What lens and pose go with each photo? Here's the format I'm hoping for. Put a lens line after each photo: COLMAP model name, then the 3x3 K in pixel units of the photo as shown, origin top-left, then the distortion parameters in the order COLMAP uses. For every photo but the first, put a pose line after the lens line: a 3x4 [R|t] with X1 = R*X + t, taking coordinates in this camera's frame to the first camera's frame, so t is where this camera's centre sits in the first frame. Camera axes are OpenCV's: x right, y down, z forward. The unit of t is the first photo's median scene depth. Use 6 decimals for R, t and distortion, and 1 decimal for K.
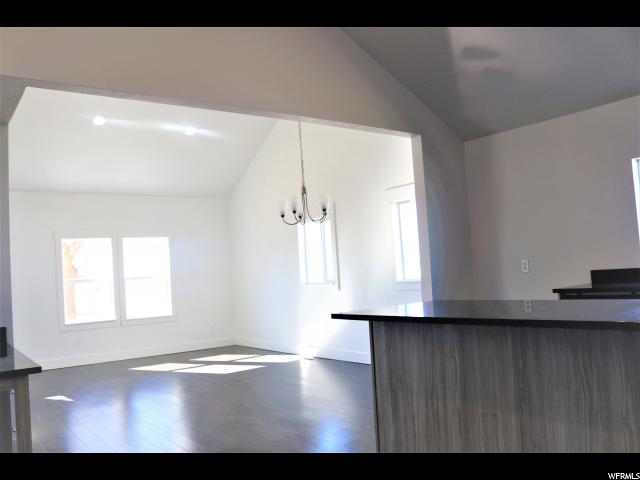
lens RADIAL K [[554.0, 0, 320.0], [0, 554.0, 240.0], [0, 0, 1]] dist [-0.105394, 0.000415]
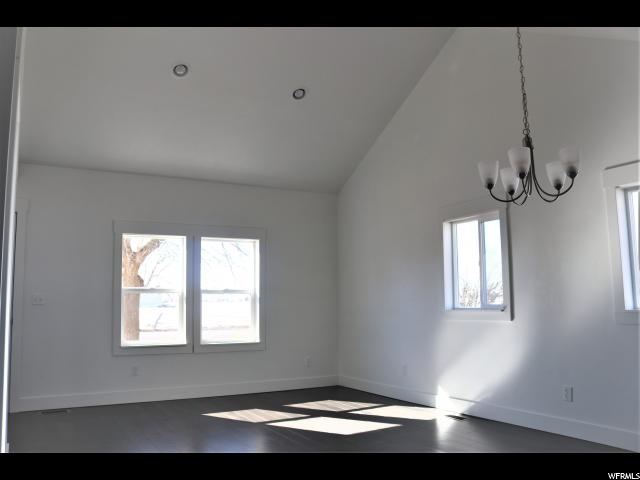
lens RADIAL K [[554.0, 0, 320.0], [0, 554.0, 240.0], [0, 0, 1]] dist [-0.105394, 0.000415]
pose [[0.992386, 0.039196, -0.116765, -0.113468], [-0.044813, 0.997942, -0.045873, 0.030337], [0.114727, 0.050757, 0.992100, 0.271053]]
